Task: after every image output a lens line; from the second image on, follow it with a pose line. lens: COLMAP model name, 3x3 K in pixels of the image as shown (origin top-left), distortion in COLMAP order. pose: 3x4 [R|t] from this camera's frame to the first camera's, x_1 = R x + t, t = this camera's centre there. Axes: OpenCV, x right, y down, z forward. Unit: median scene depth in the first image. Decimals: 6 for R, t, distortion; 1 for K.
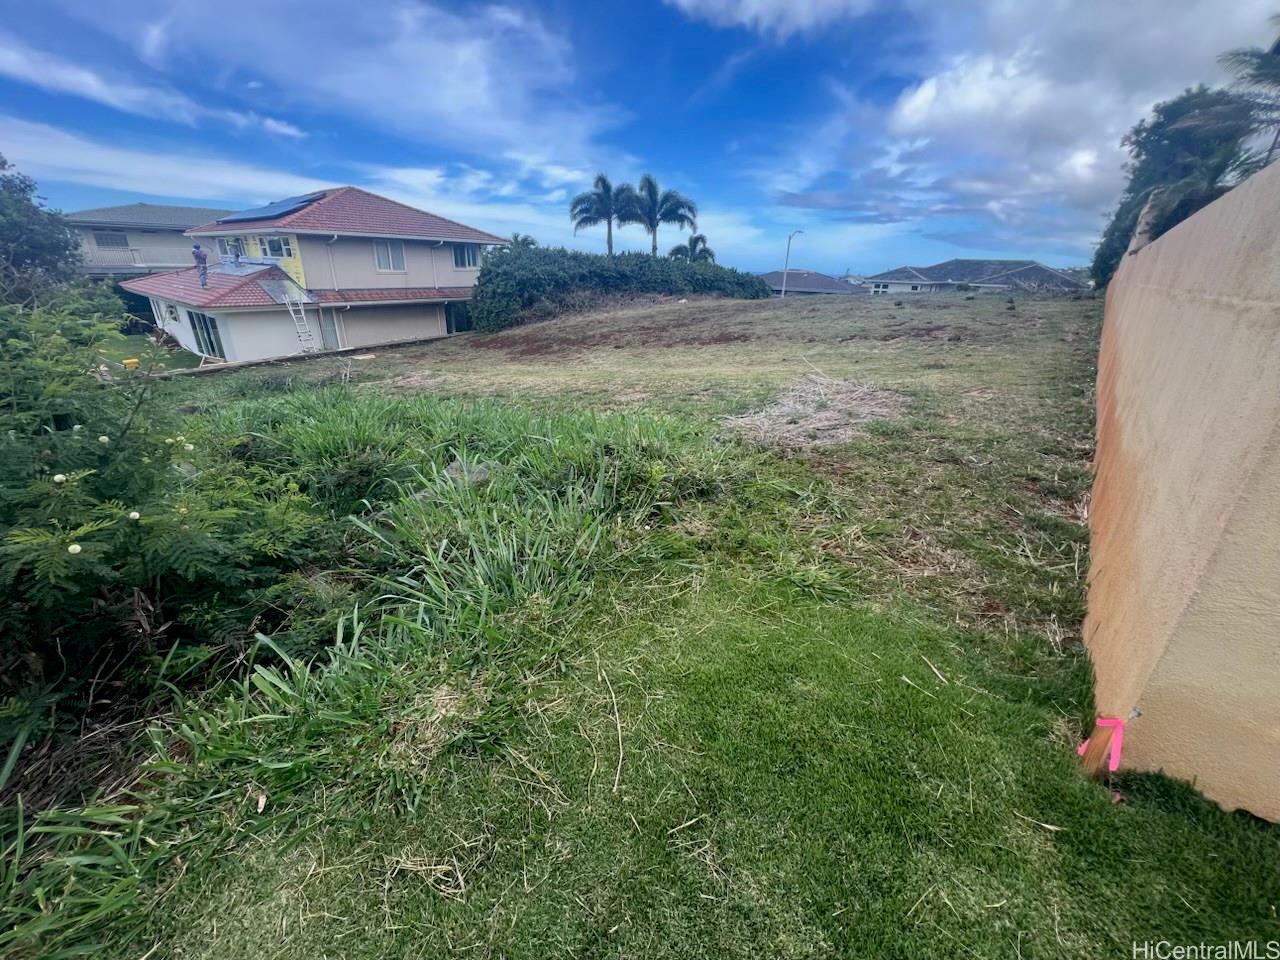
lens RADIAL K [[514.1, 0, 640.9], [0, 514.1, 474.1], [0, 0, 1]] dist [-0.002158, 0.000702]
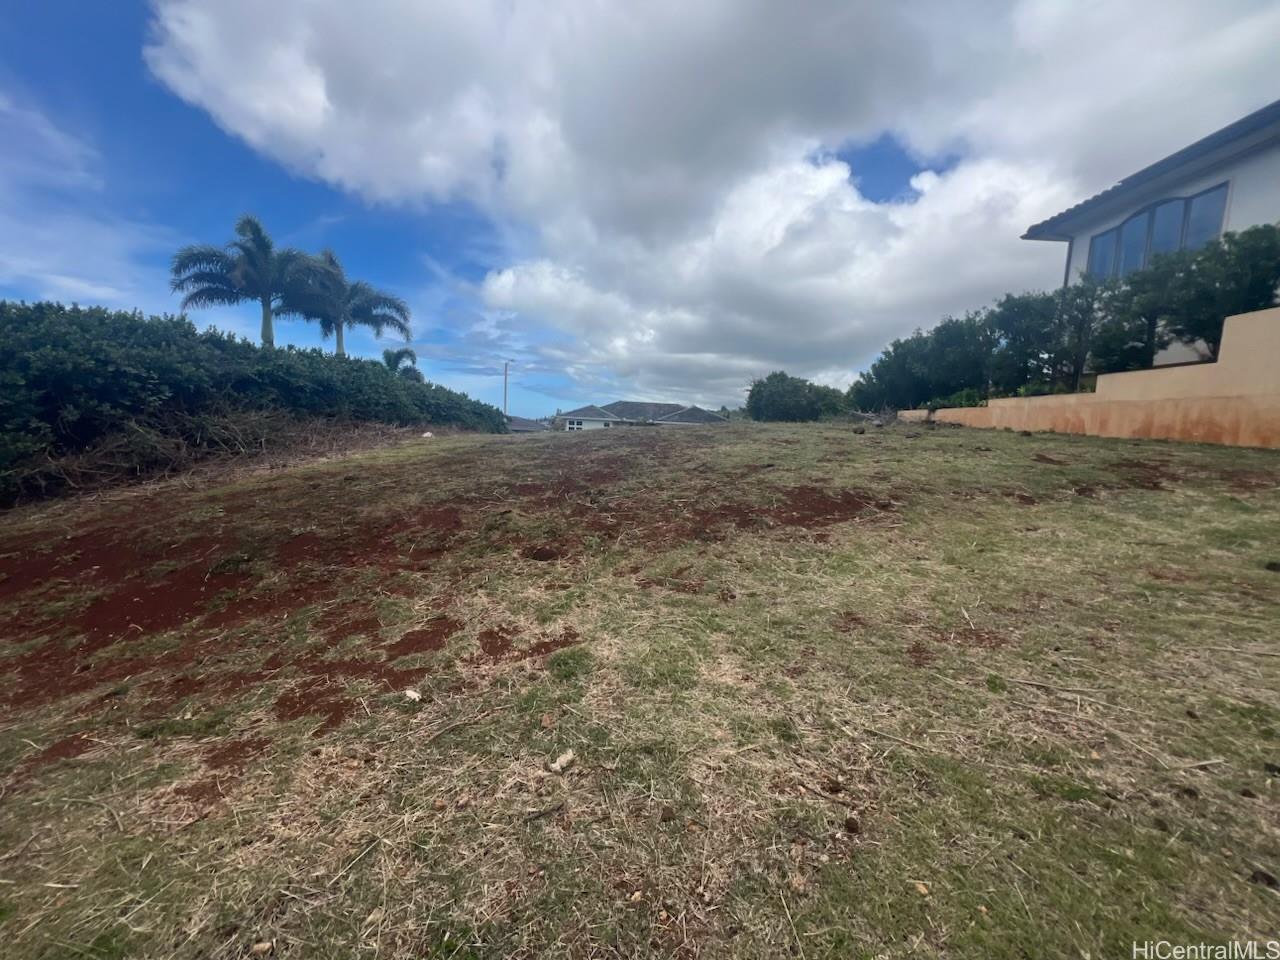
lens RADIAL K [[520.5, 0, 636.1], [0, 520.5, 473.7], [0, 0, 1]] dist [0.001542, 0.000246]
pose [[0.783676, -0.050572, 0.619108, -0.144203], [0.209457, 0.959823, -0.186730, -0.162464], [-0.584791, 0.276012, 0.762783, 0.516361]]
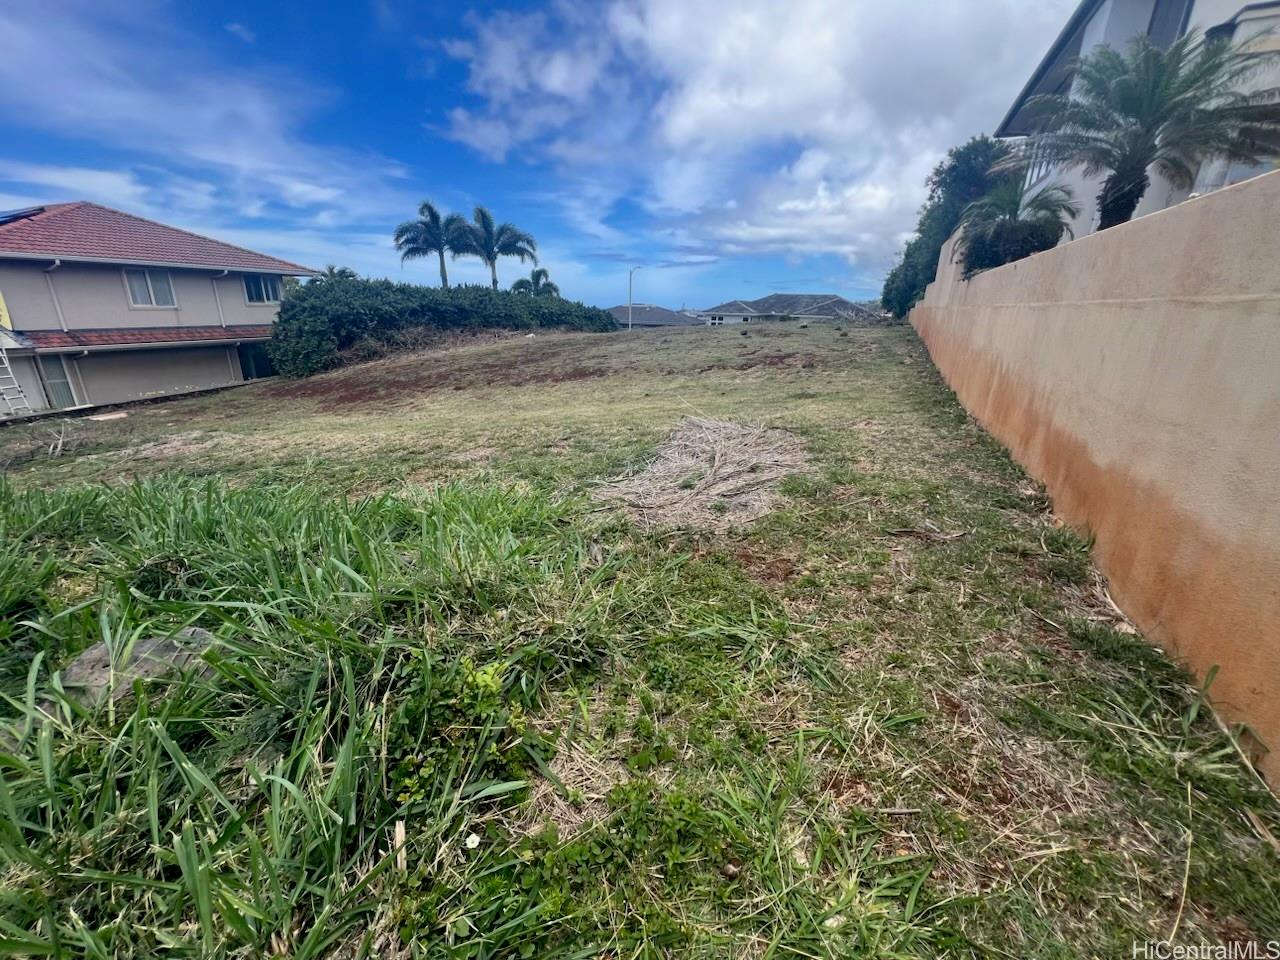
lens RADIAL K [[514.1, 0, 640.9], [0, 514.1, 474.1], [0, 0, 1]] dist [-0.002158, 0.000702]
pose [[0.960853, -0.091788, 0.261411, 0.007959], [0.107690, 0.993067, -0.047136, -0.020638], [-0.255272, 0.073443, 0.964076, 0.066388]]
